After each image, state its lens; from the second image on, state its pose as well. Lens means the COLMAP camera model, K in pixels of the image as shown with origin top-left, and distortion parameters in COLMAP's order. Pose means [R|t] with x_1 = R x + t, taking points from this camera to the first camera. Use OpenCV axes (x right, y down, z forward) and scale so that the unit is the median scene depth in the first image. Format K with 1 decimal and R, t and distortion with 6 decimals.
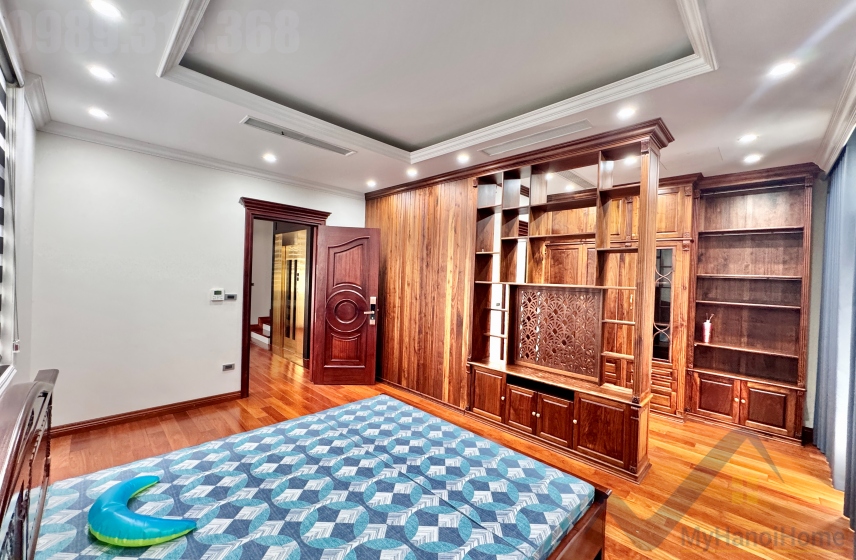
lens RADIAL K [[337.7, 0, 427.3], [0, 337.7, 278.5], [0, 0, 1]] dist [-0.008013, -0.001346]
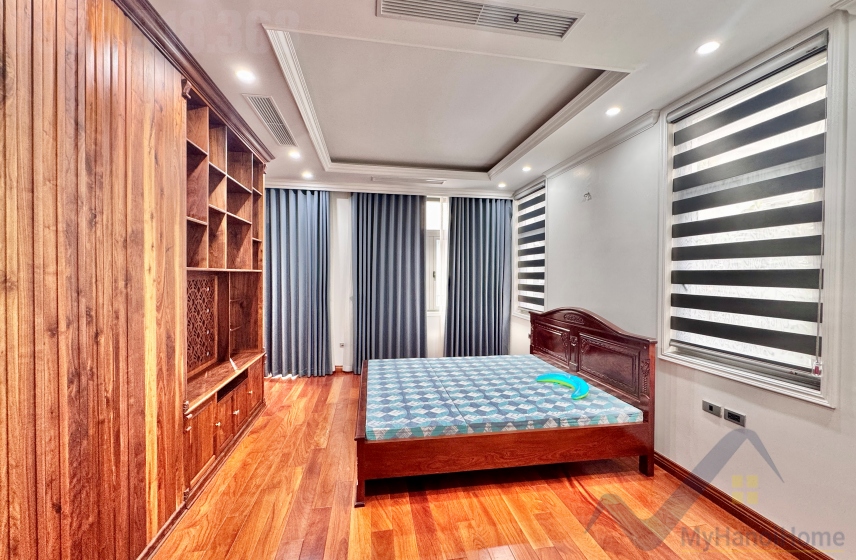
lens RADIAL K [[337.7, 0, 419.6], [0, 337.7, 277.6], [0, 0, 1]] dist [-0.008013, -0.001346]
pose [[-0.803606, -0.047027, 0.593300, -0.678622], [-0.032924, 0.998859, 0.034579, -0.009506], [-0.594250, 0.008254, -0.804238, 1.623424]]
